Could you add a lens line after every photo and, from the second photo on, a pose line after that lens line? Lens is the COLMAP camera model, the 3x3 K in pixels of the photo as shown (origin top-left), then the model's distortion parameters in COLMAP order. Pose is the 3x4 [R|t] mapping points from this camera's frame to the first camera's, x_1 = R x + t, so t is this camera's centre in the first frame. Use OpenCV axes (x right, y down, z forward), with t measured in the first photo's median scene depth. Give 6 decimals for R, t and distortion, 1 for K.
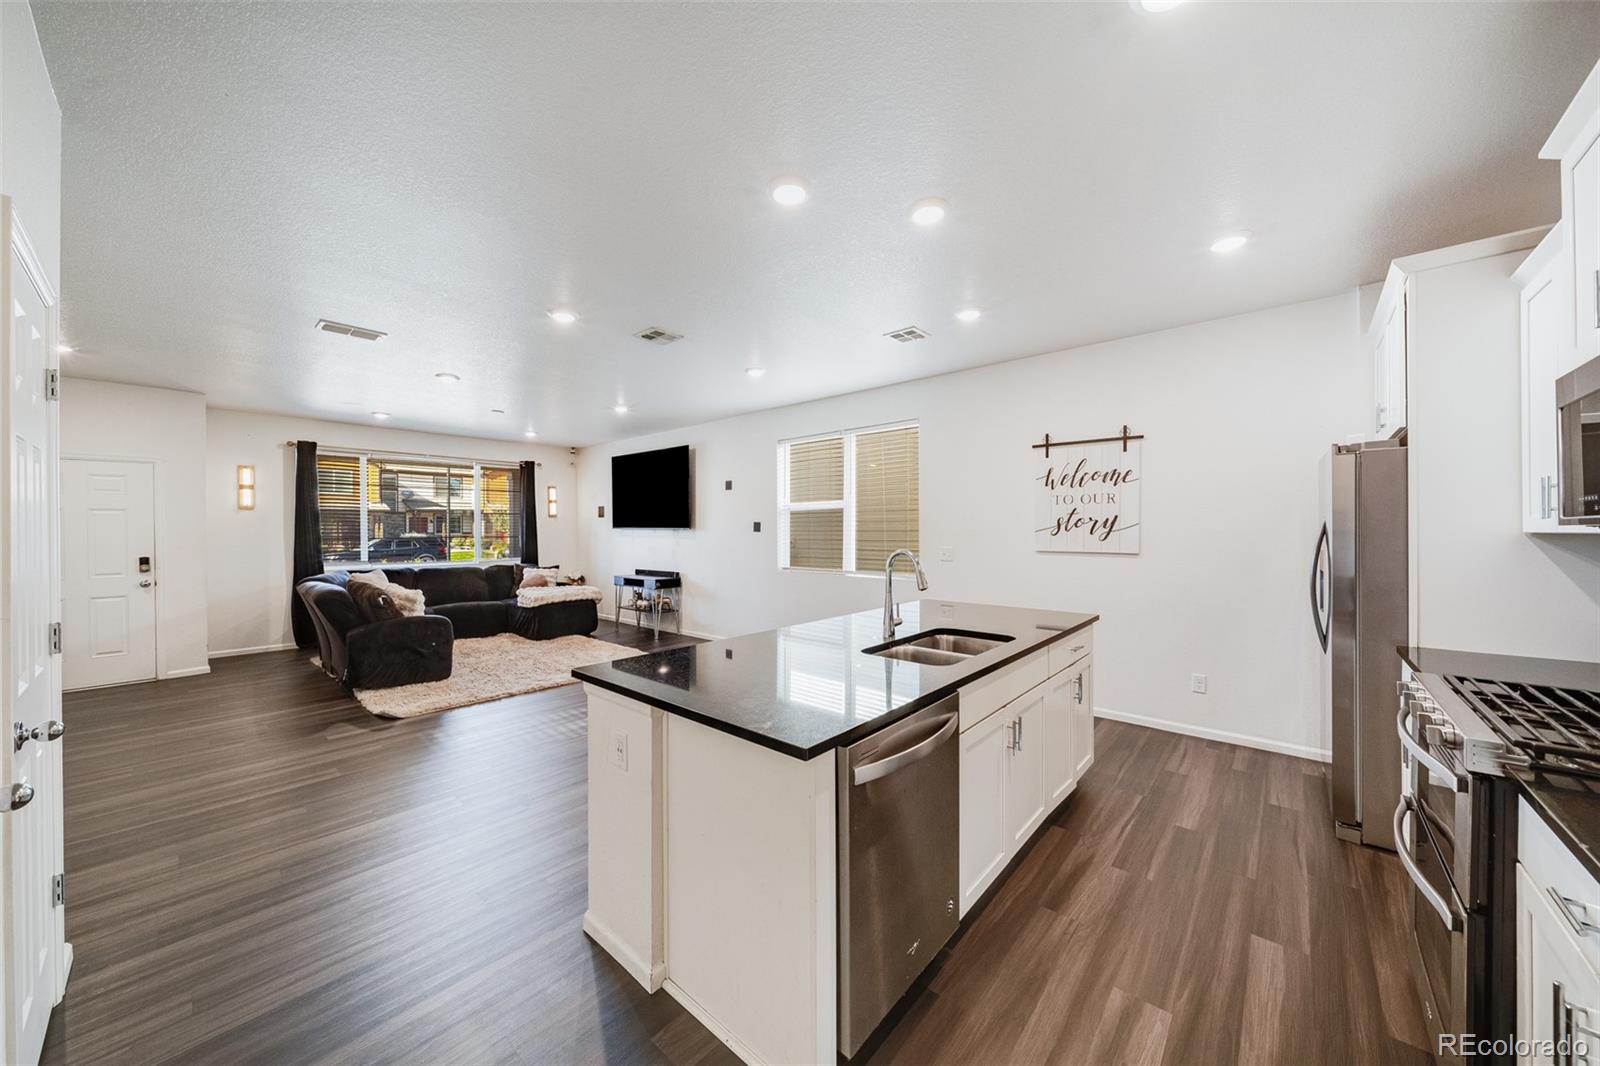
lens RADIAL K [[557.5, 0, 802.7], [0, 557.5, 529.3], [0, 0, 1]] dist [-0.001094, -0.000080]
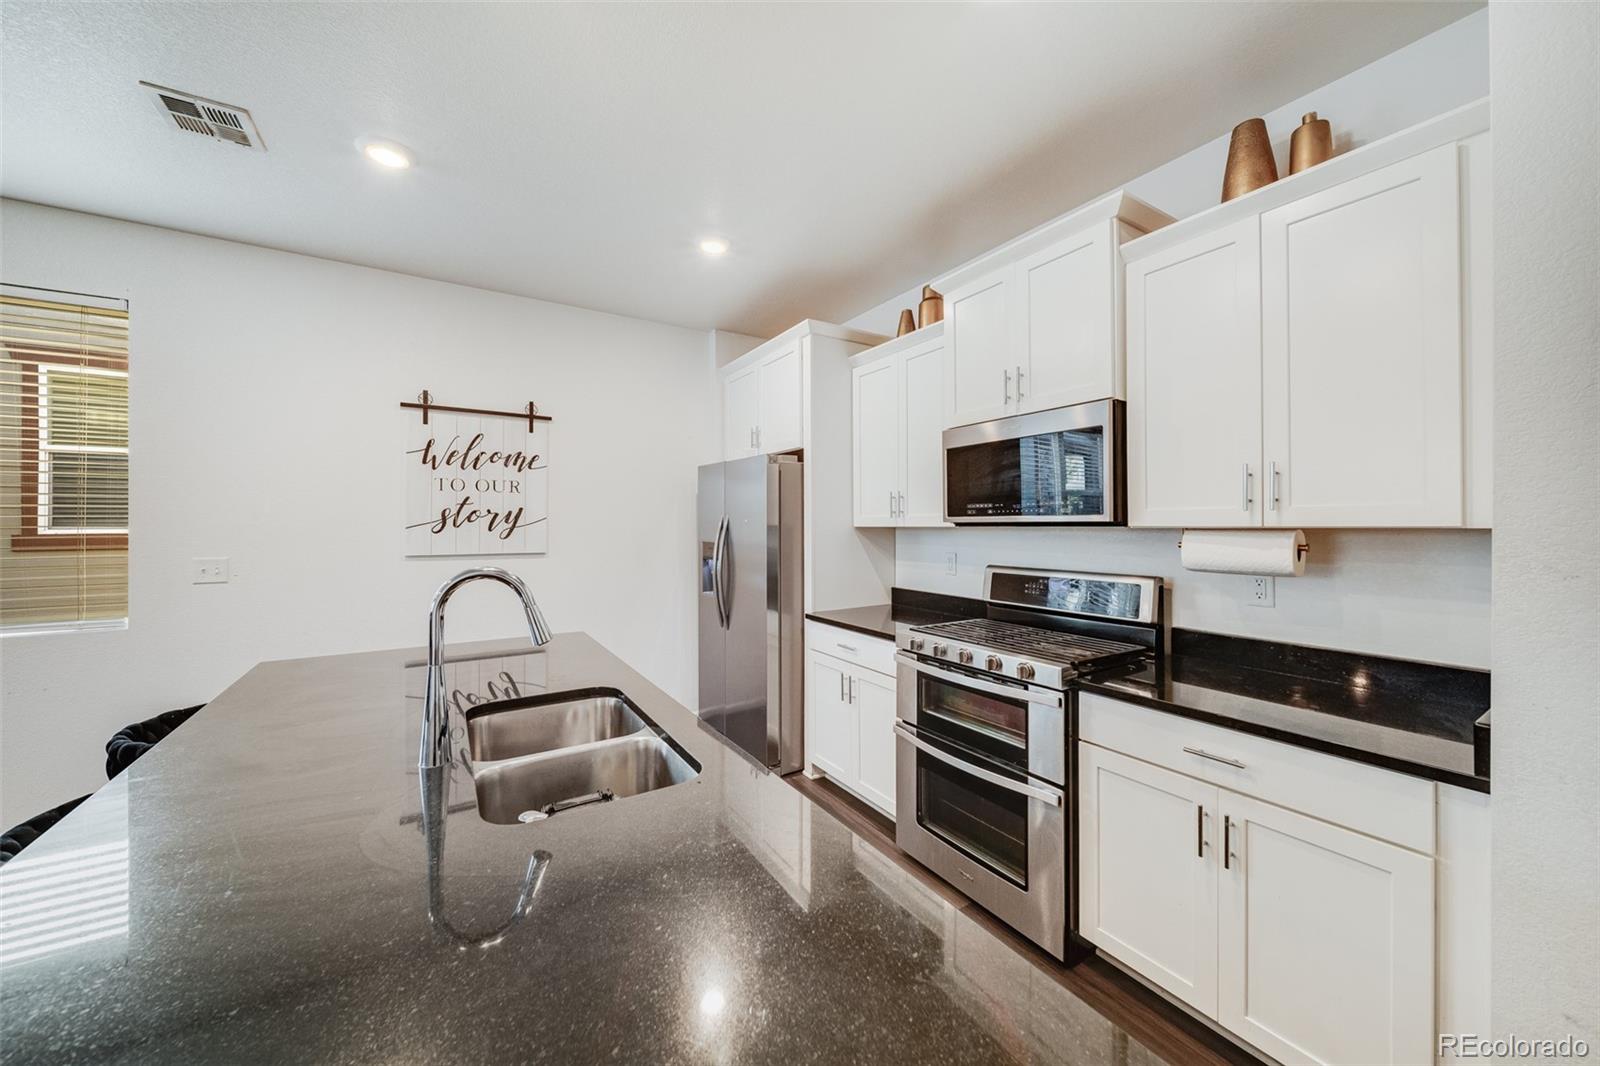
lens RADIAL K [[569.5, 0, 795.7], [0, 569.5, 520.7], [0, 0, 1]] dist [0.001527, 0.000005]
pose [[0.289009, 0.006292, 0.957306, -0.122291], [0.000105, 0.999978, -0.006605, -0.000035], [-0.957326, 0.002010, 0.289002, 0.341021]]
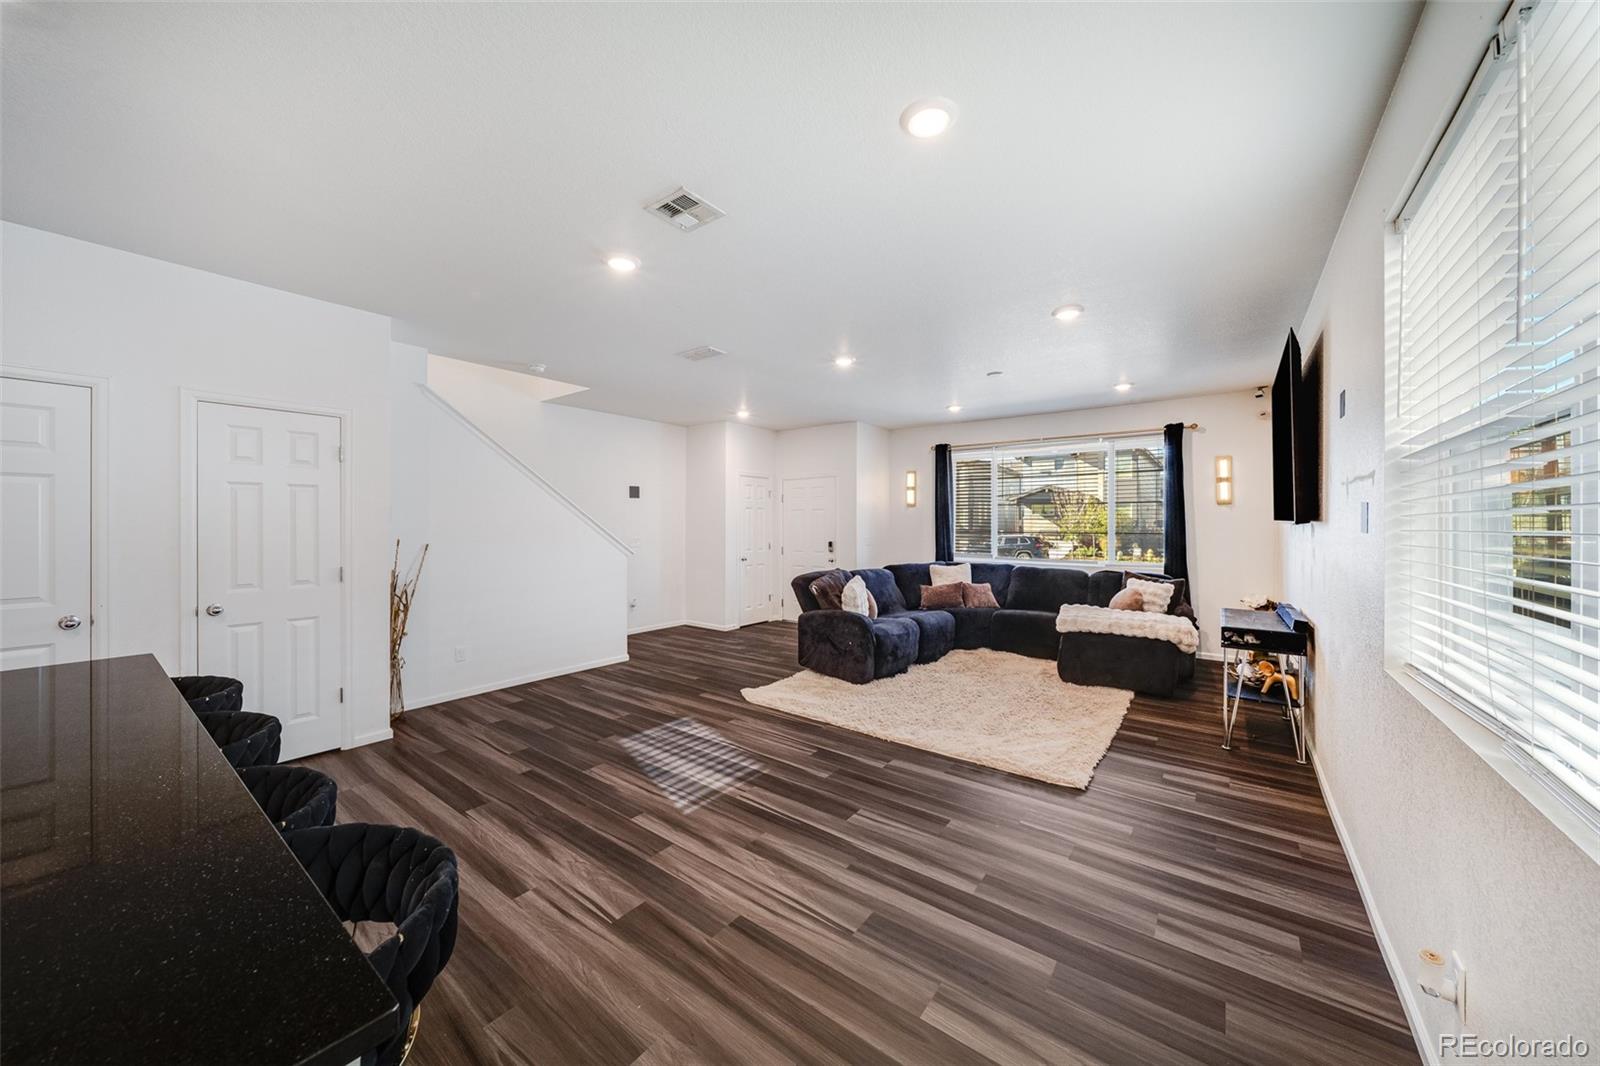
lens RADIAL K [[553.2, 0, 809.6], [0, 553.2, 543.2], [0, 0, 1]] dist [-0.000328, -0.000017]
pose [[0.085596, 0.039078, -0.995563, 0.319295], [-0.000098, 0.999231, 0.039213, -0.003342], [0.996330, -0.003259, 0.085534, 0.977780]]
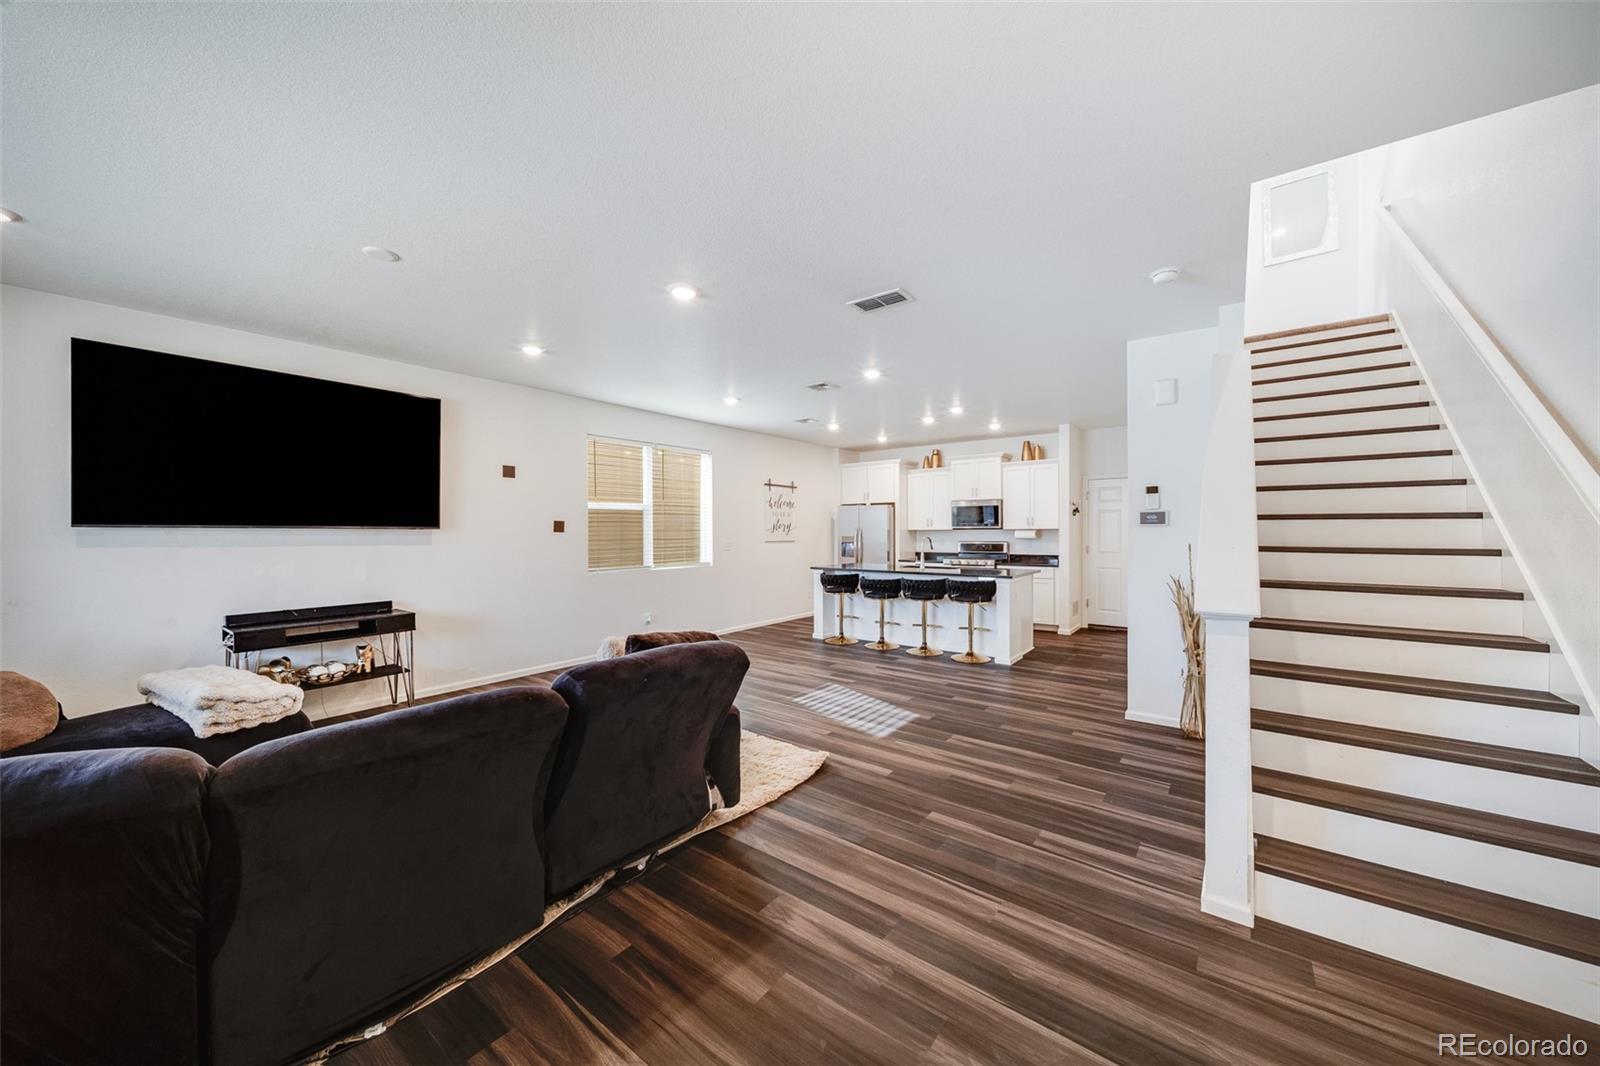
lens RADIAL K [[557.5, 0, 802.7], [0, 557.5, 529.3], [0, 0, 1]] dist [-0.001094, -0.000080]
pose [[-0.066049, 0.003142, 0.997811, -1.459016], [0.002600, 0.999992, -0.002976, 0.005502], [-0.997813, 0.002398, -0.066056, 1.025680]]
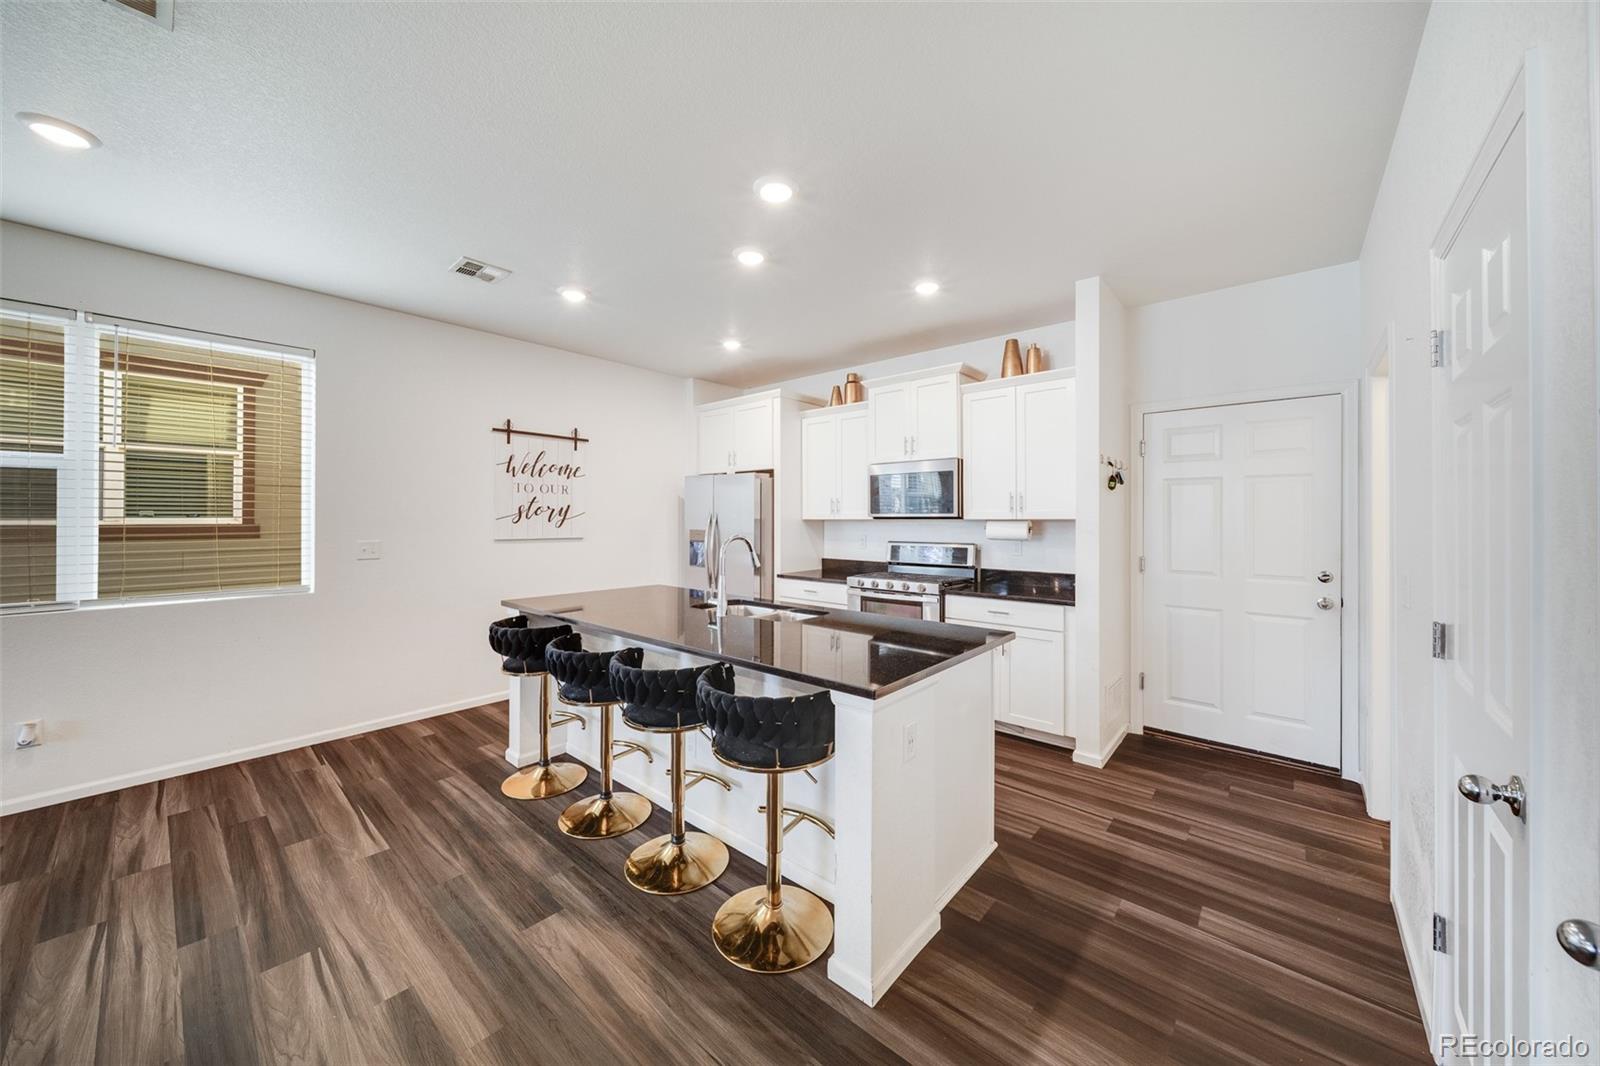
lens RADIAL K [[565.8, 0, 797.1], [0, 565.8, 508.4], [0, 0, 1]] dist [0.006849, -0.000015]
pose [[-0.001565, 0.018298, 0.999831, -0.561593], [-0.002960, 0.999828, -0.018302, 0.001855], [-0.999994, -0.002988, -0.001511, 0.500361]]
